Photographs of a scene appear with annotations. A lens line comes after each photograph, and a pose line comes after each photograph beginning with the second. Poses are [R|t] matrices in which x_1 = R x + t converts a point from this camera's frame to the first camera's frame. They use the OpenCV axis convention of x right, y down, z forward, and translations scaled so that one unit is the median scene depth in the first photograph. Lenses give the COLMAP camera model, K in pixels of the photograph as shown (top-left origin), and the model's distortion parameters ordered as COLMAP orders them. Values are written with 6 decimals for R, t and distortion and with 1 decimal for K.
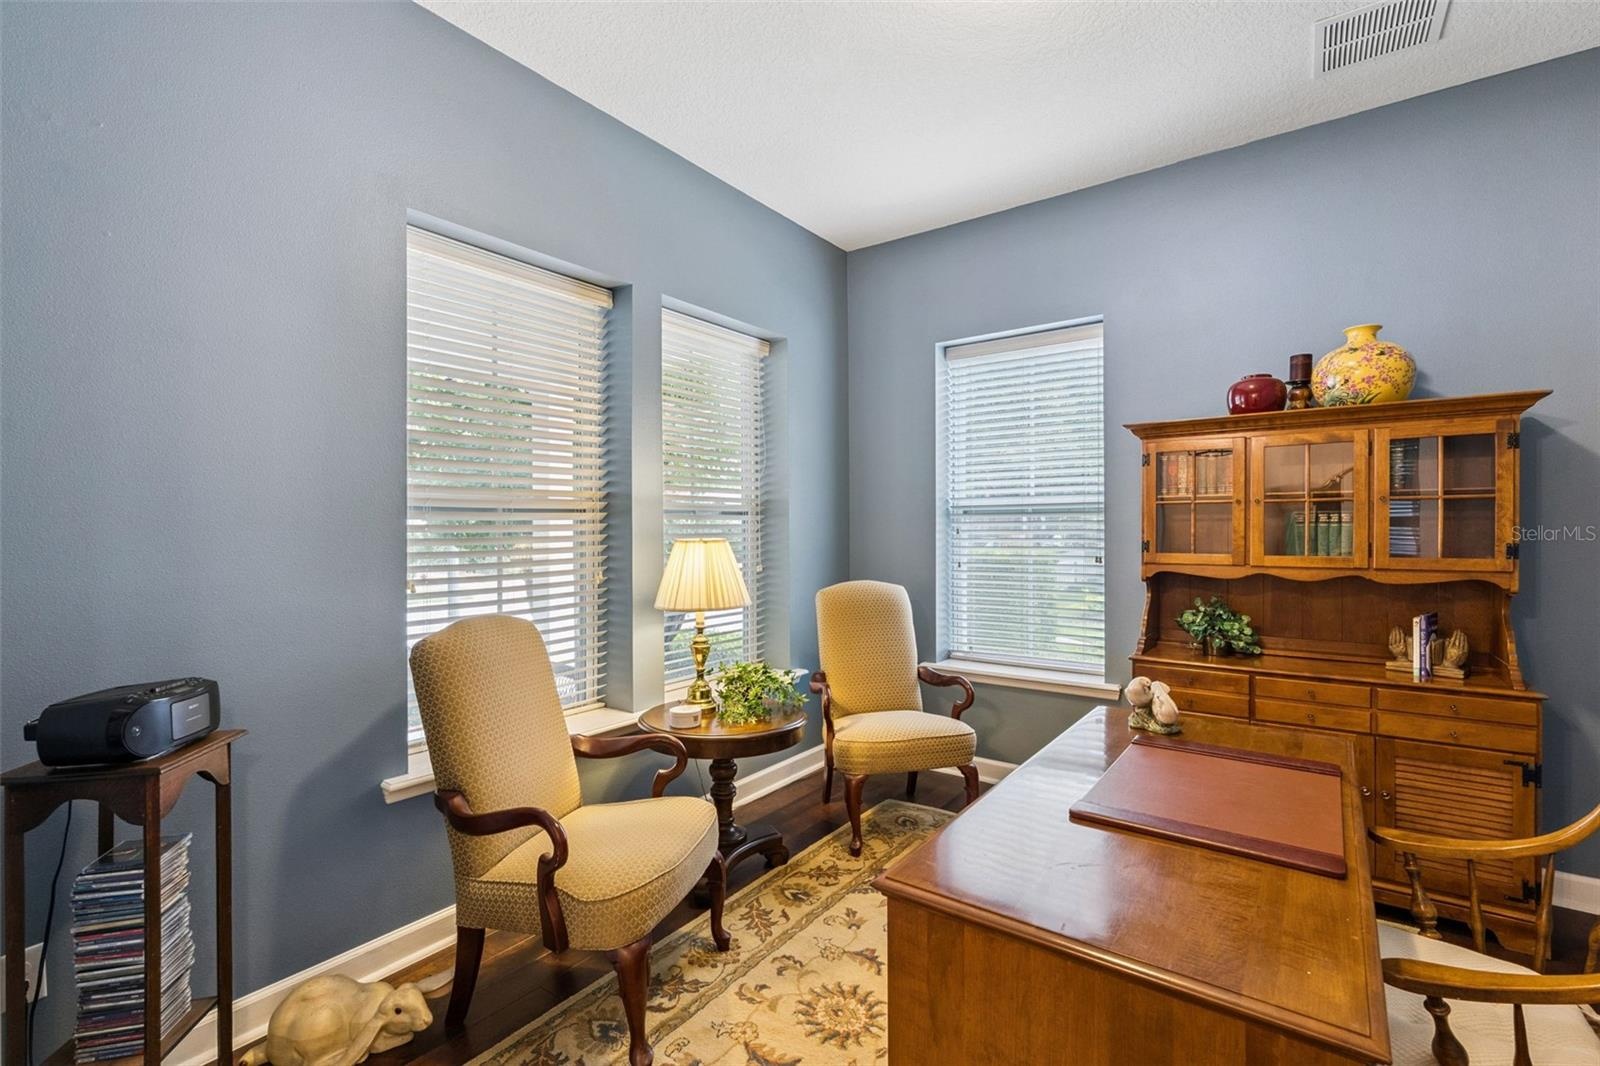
lens RADIAL K [[716.1, 0, 806.6], [0, 716.1, 534.5], [0, 0, 1]] dist [0.001348, 0.000362]
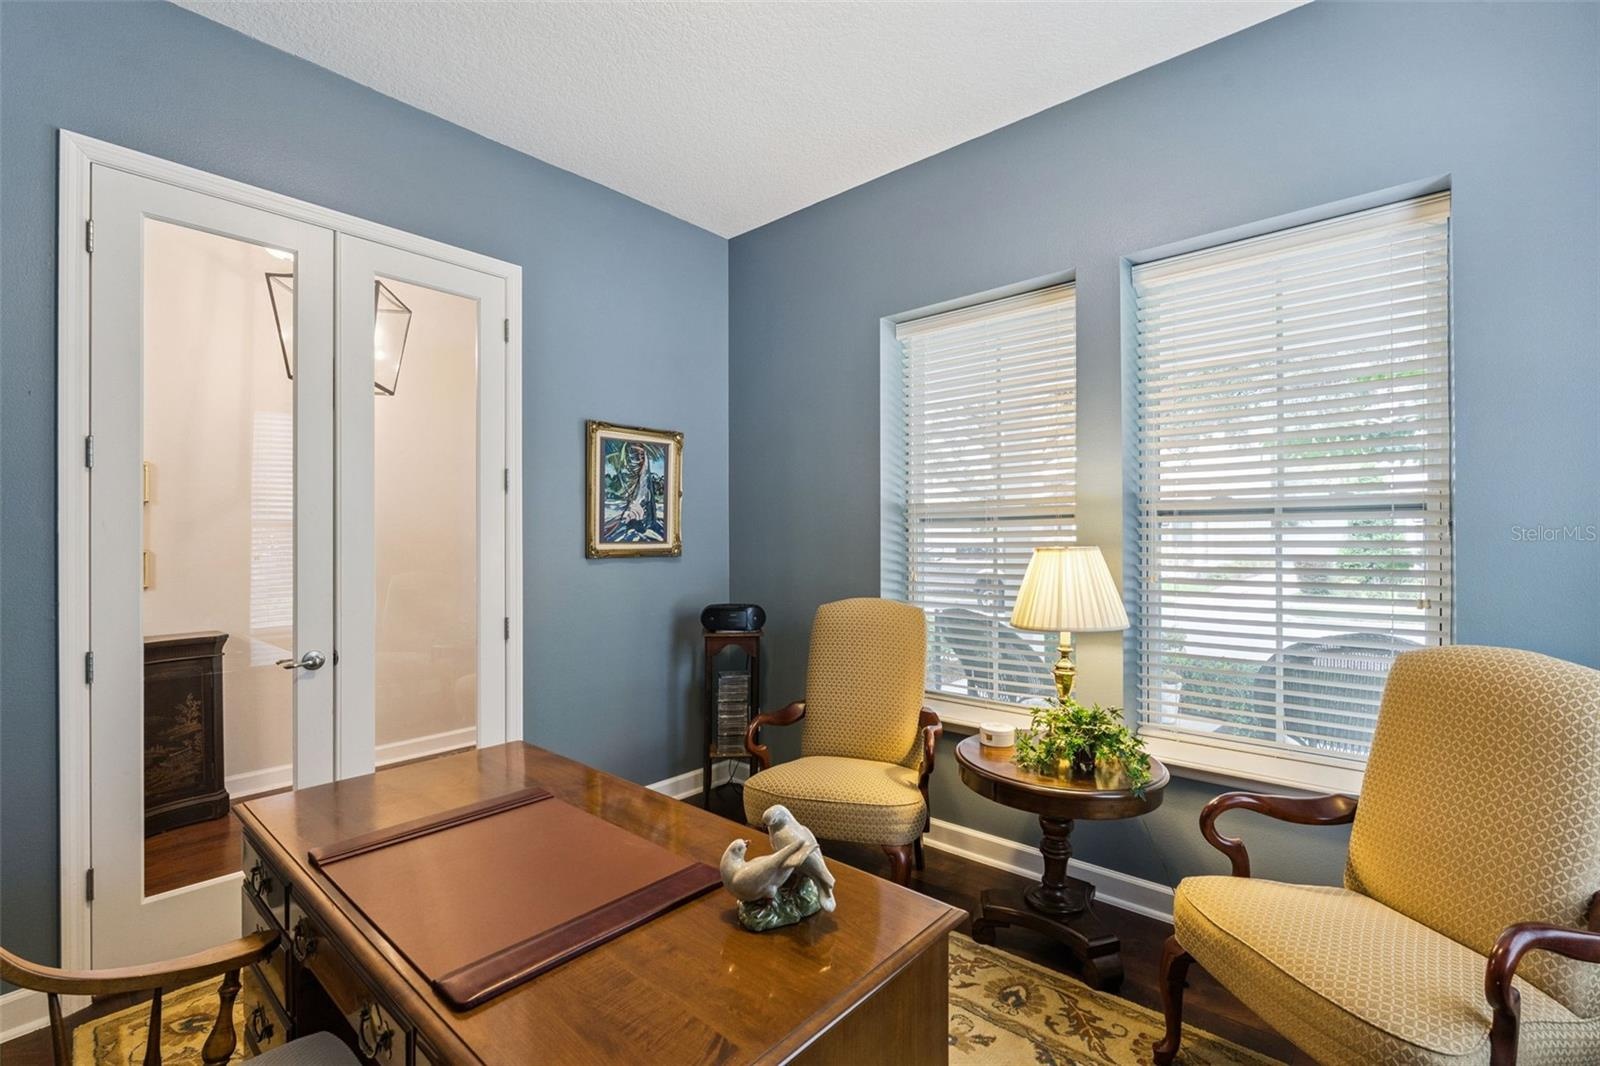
lens RADIAL K [[716.1, 0, 806.6], [0, 716.1, 534.5], [0, 0, 1]] dist [0.001348, 0.000362]
pose [[-0.090772, 0.004675, -0.995861, 0.750347], [0.000293, 0.999989, 0.004668, -0.014162], [0.995872, 0.000131, -0.090772, 0.788379]]
